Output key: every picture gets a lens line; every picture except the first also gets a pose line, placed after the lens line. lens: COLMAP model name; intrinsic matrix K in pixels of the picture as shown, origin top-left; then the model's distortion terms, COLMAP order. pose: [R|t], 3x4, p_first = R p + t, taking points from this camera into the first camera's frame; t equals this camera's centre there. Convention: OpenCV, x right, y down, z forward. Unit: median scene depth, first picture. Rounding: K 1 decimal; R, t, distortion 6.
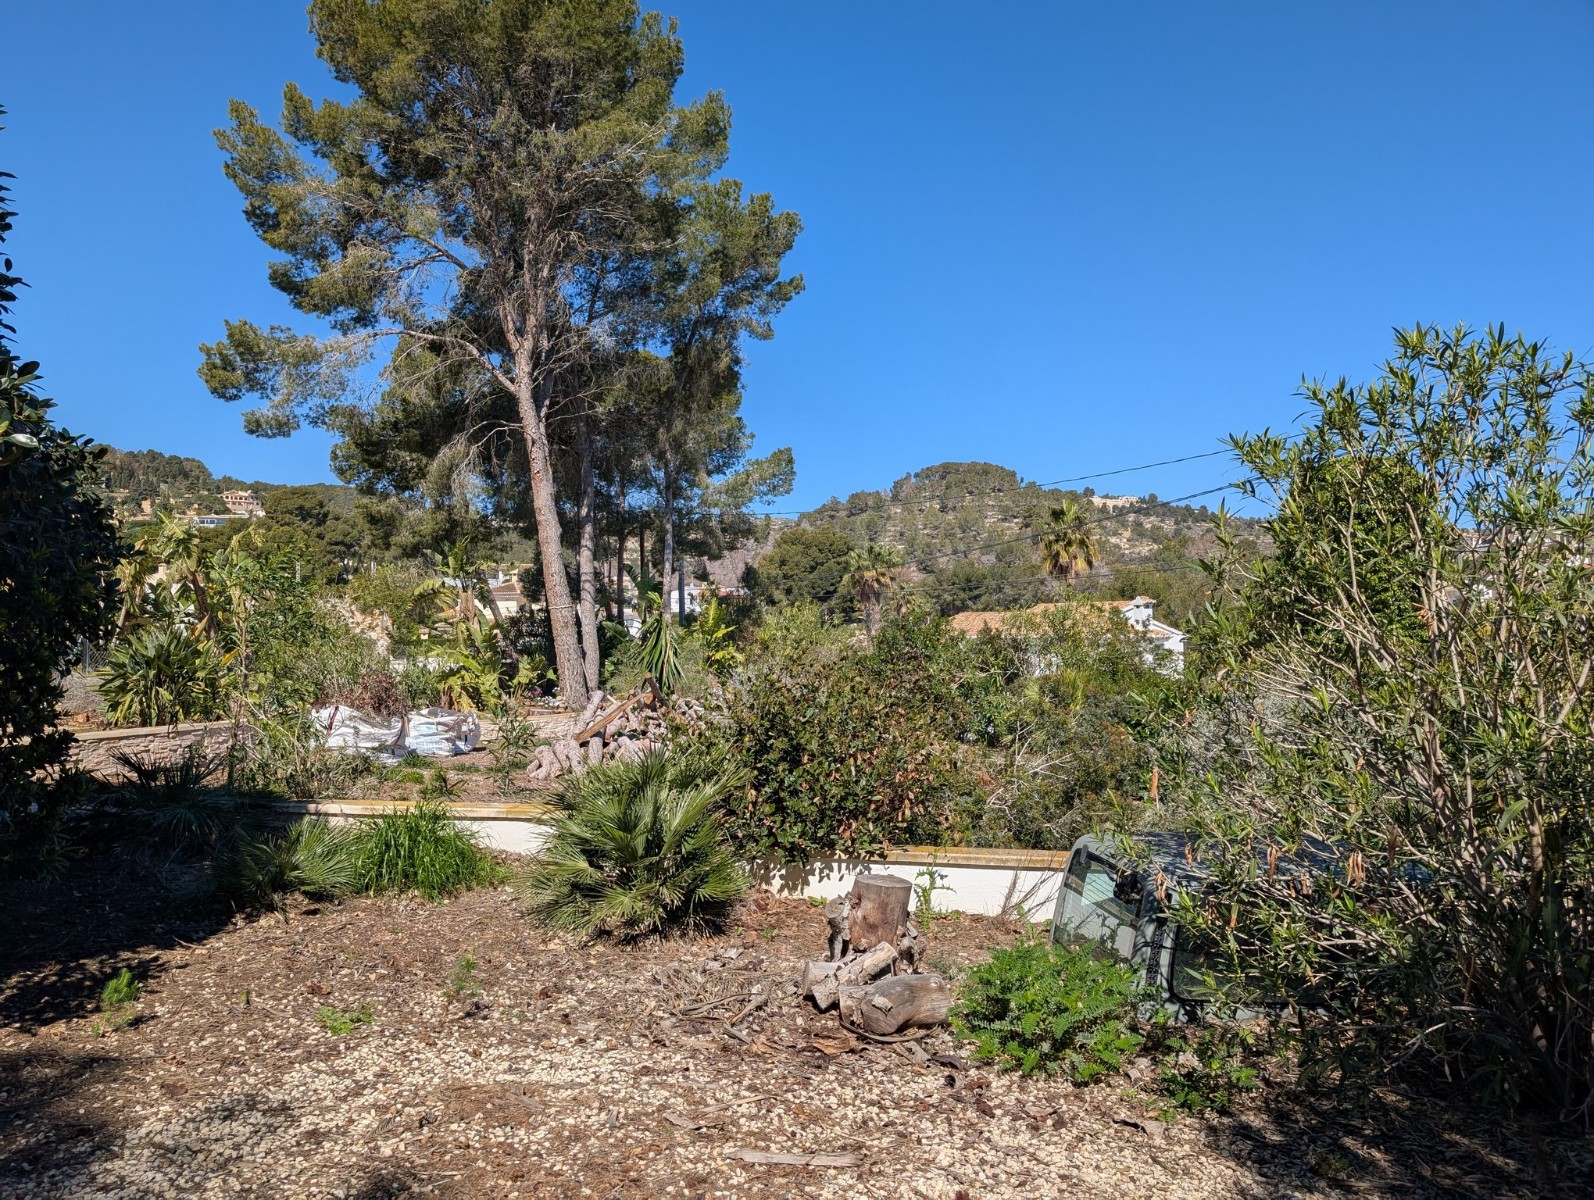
lens RADIAL K [[1141.4, 0, 755.4], [0, 1141.4, 624.3], [0, 0, 1]] dist [0.037469, -0.028928]
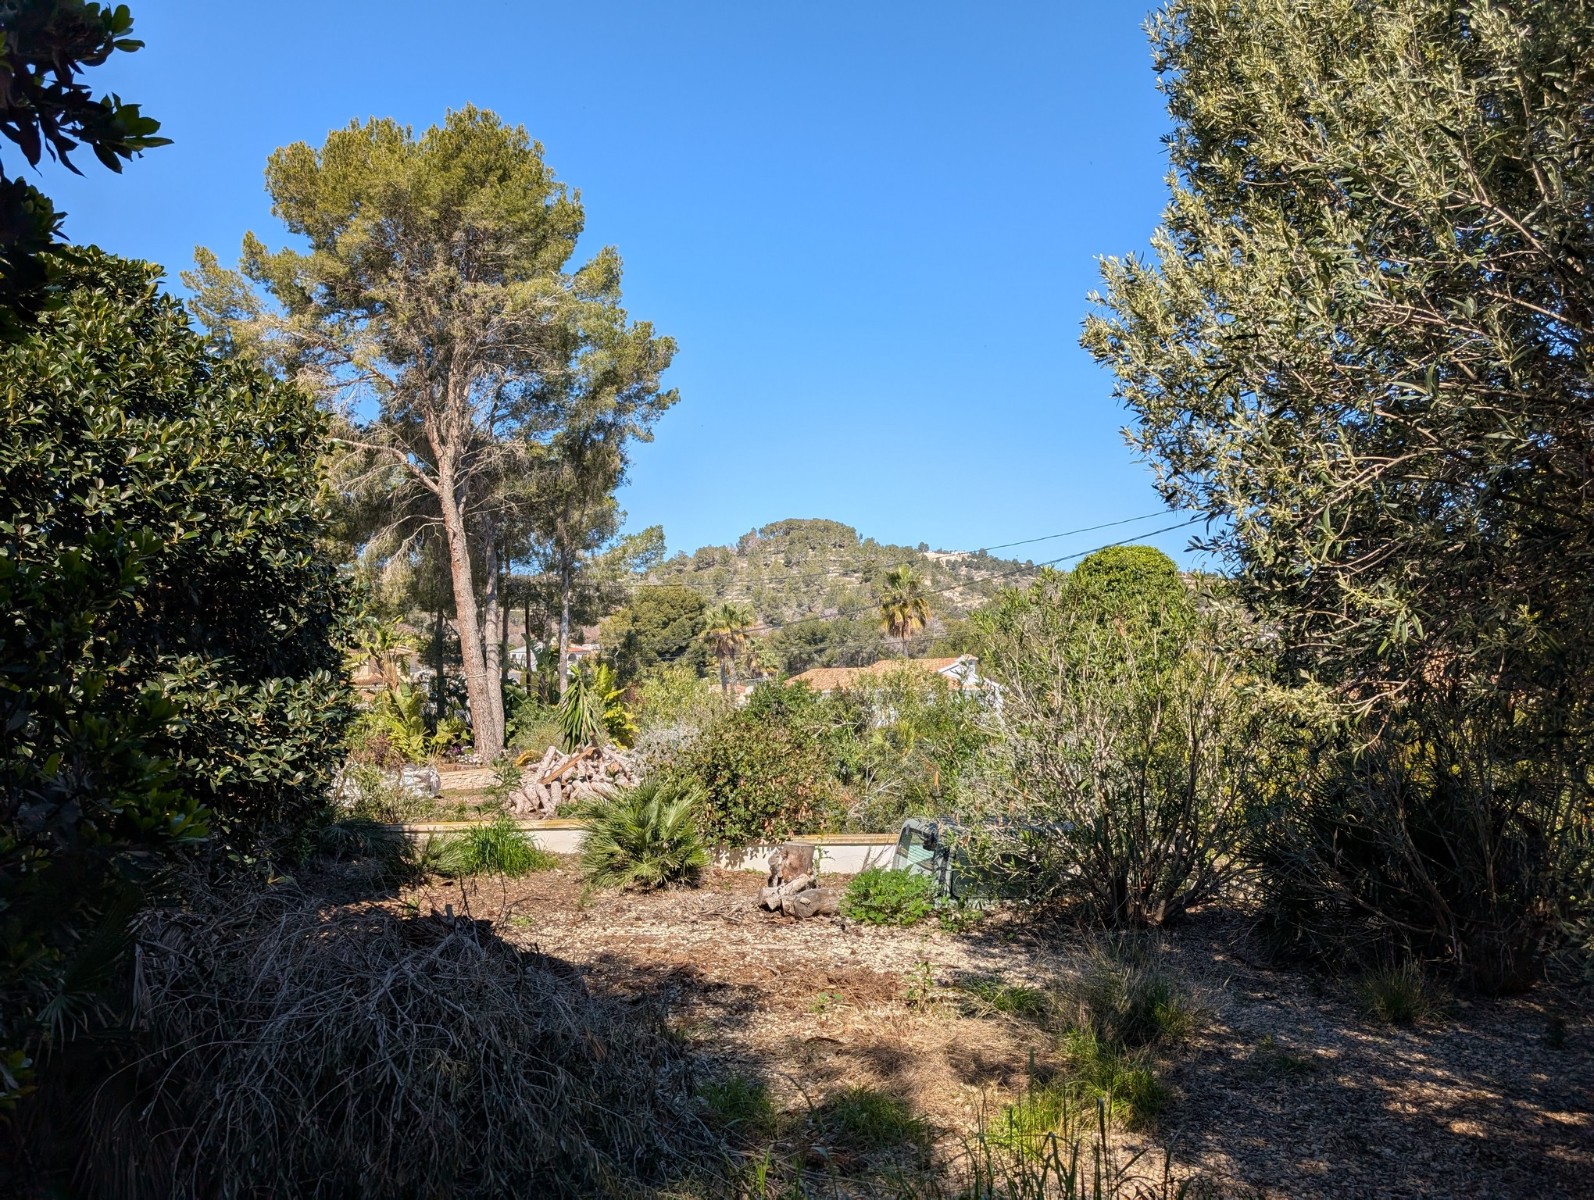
lens RADIAL K [[1141.4, 0, 799.6], [0, 1141.4, 610.8], [0, 0, 1]] dist [0.037469, -0.028928]
pose [[0.985011, -0.005614, 0.172402, -0.047837], [0.015576, 0.998282, -0.056487, -0.010099], [-0.171789, 0.058326, 0.983406, -0.193381]]
